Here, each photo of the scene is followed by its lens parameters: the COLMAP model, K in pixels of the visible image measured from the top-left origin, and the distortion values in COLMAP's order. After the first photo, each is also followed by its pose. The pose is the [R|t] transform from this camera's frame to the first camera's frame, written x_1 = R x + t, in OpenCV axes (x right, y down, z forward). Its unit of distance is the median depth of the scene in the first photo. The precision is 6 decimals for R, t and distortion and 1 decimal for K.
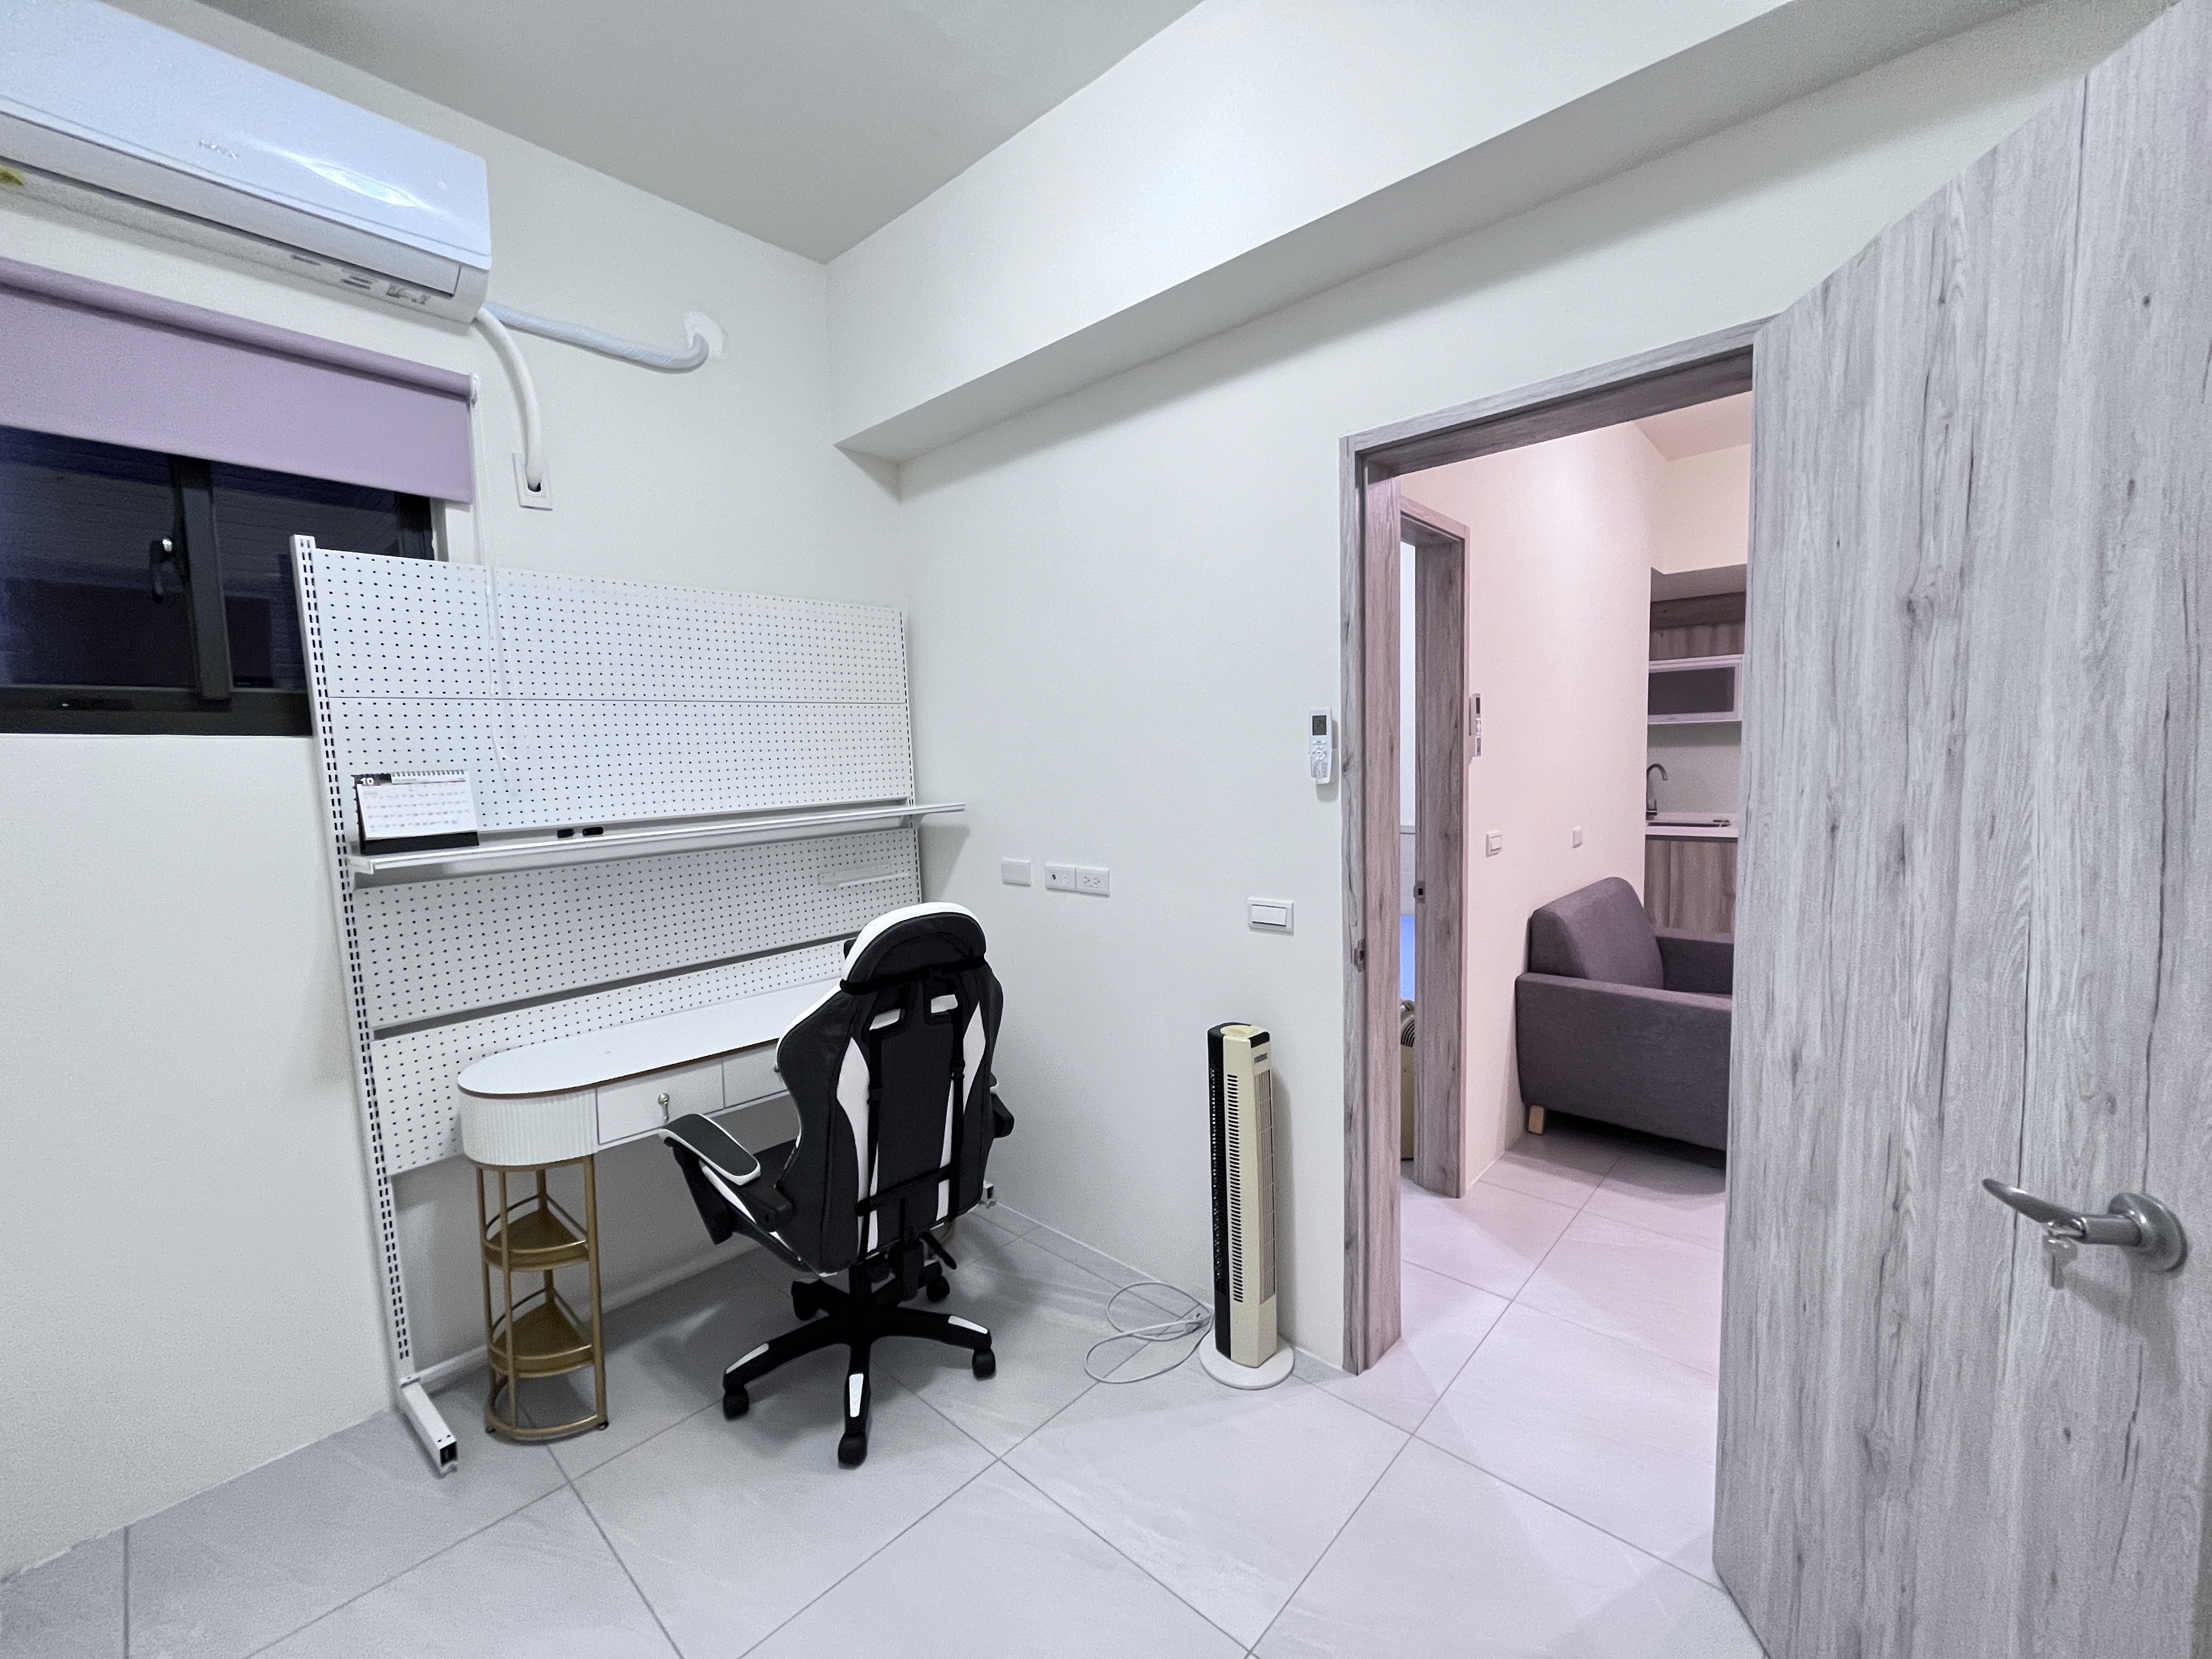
lens RADIAL K [[894.0, 0, 1109.5], [0, 894.0, 826.4], [0, 0, 1]] dist [-0.005665, 0.000034]
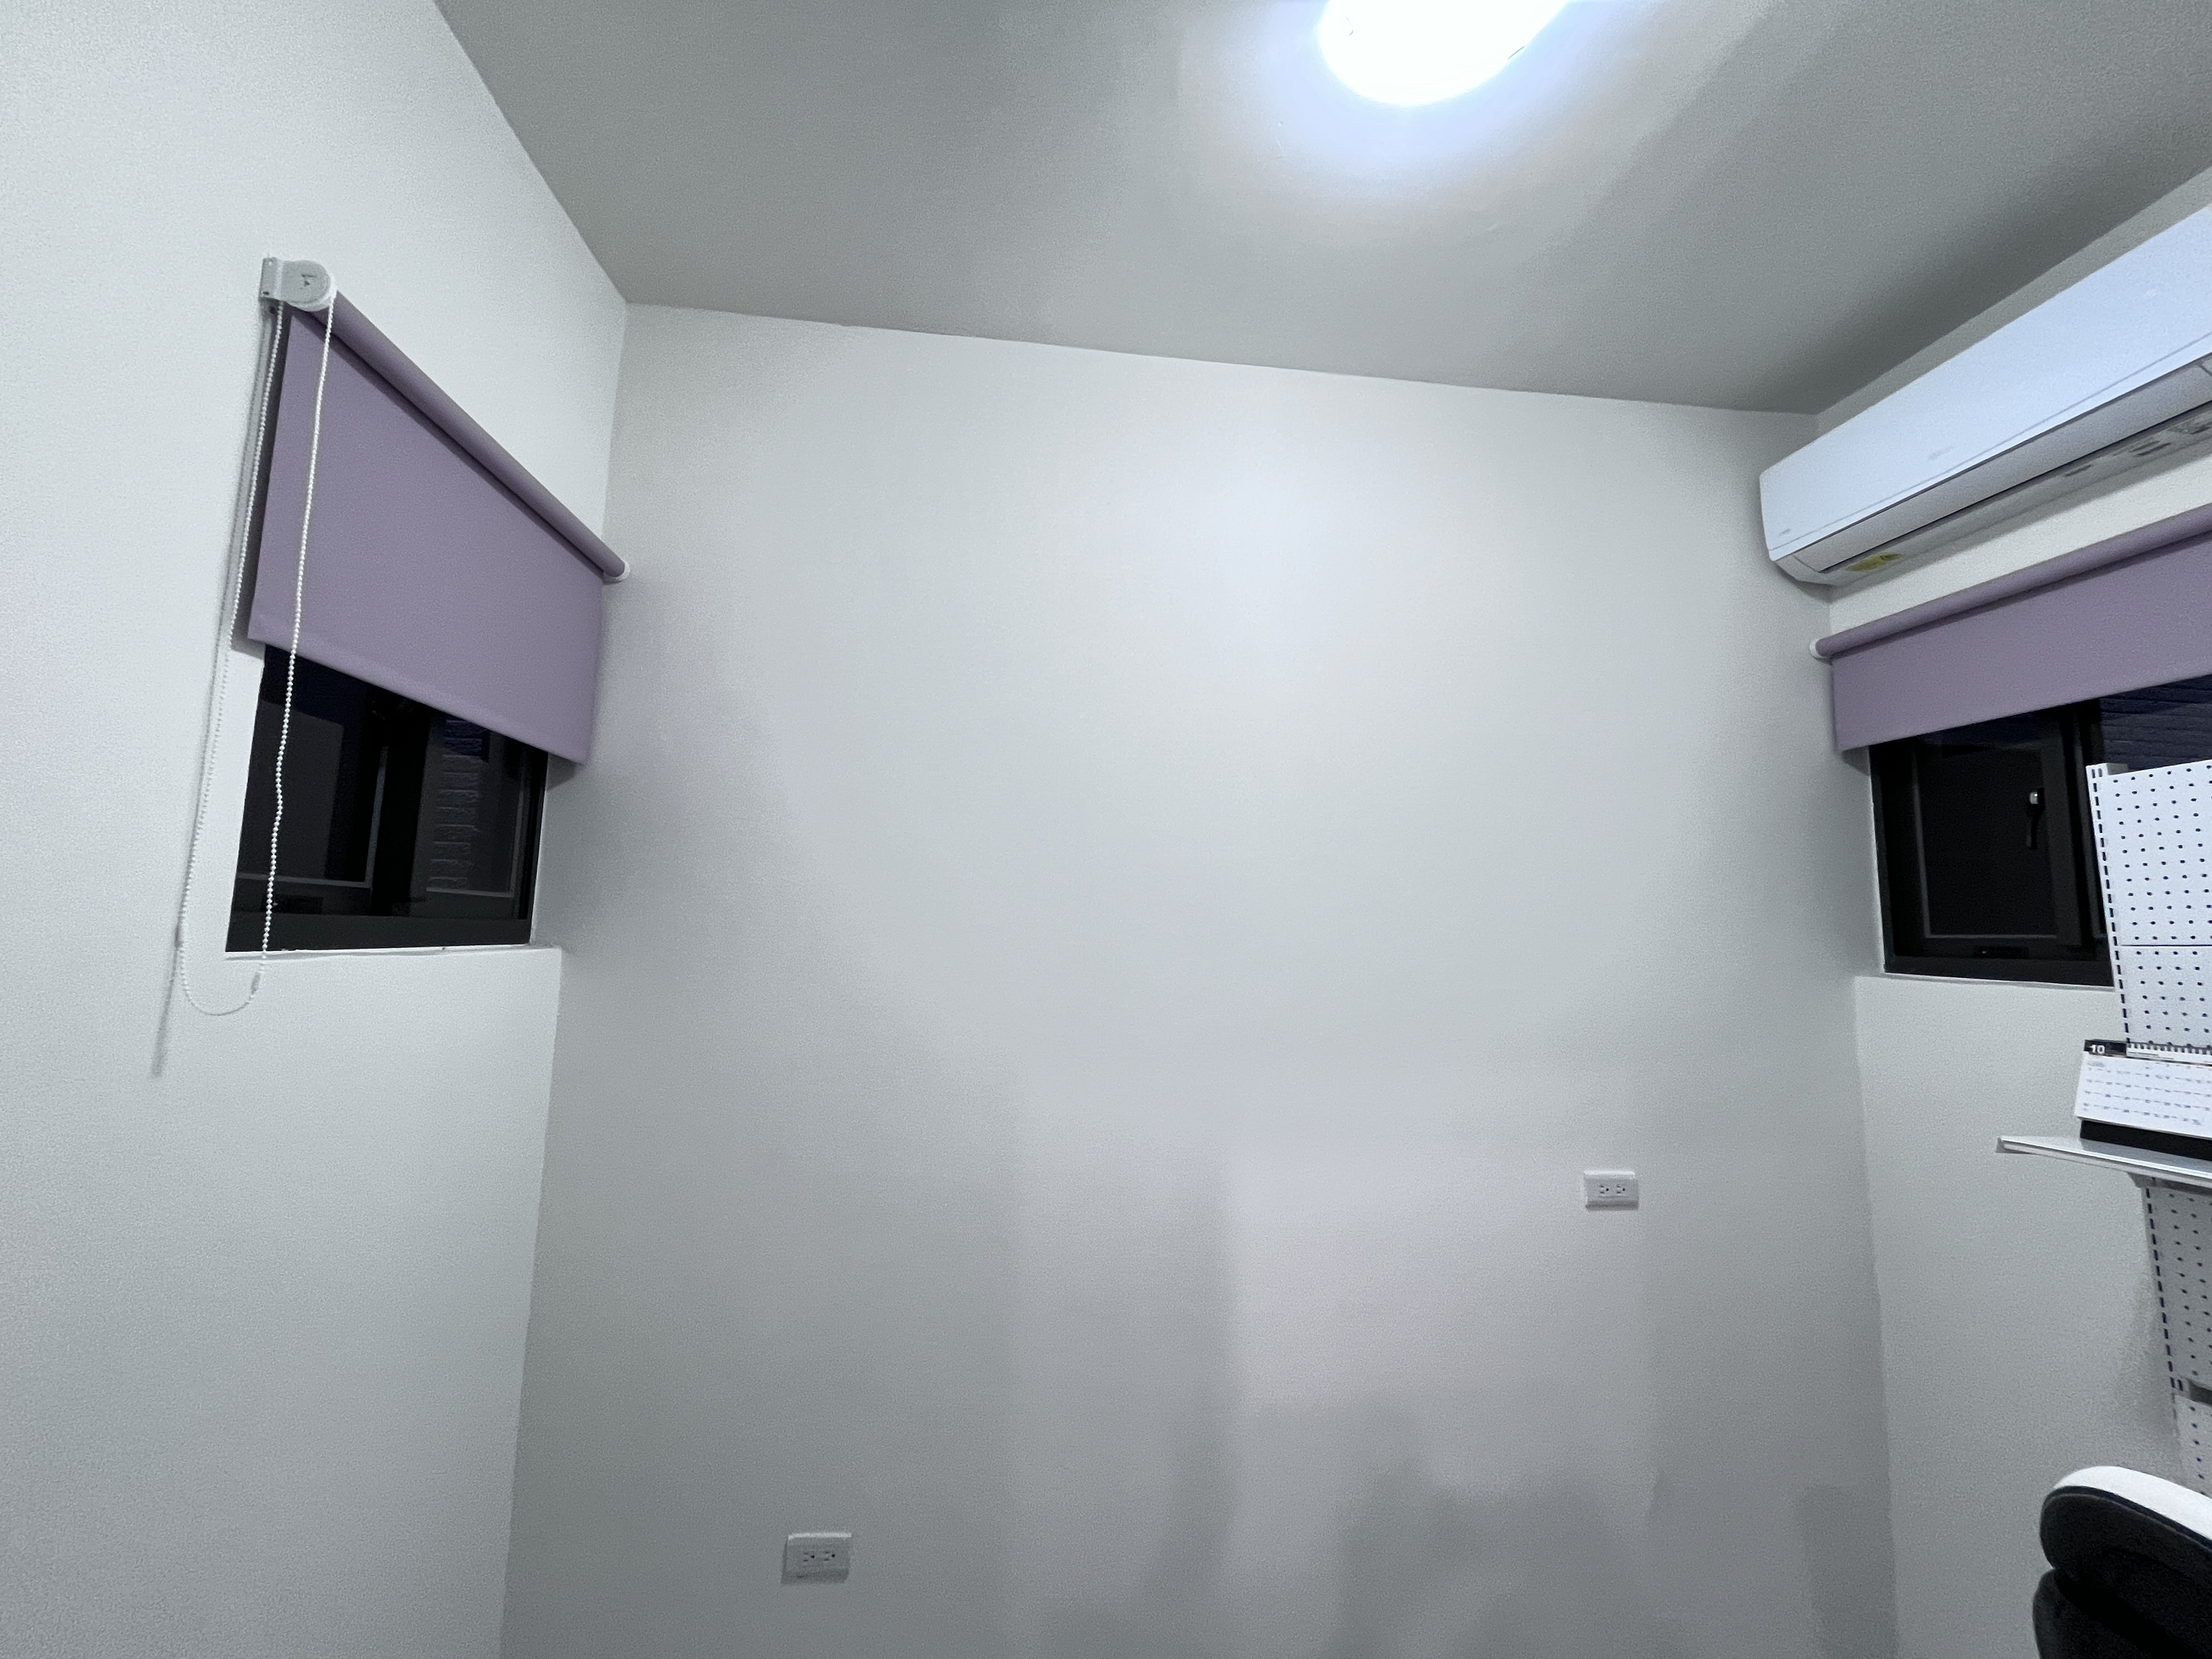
lens RADIAL K [[894.0, 0, 1113.7], [0, 894.0, 835.6], [0, 0, 1]] dist [-0.005665, 0.000034]
pose [[-0.659483, -0.075881, -0.747880, 0.392714], [-0.071652, 0.996708, -0.037945, -0.147165], [0.748297, 0.028563, -0.662749, 0.831766]]
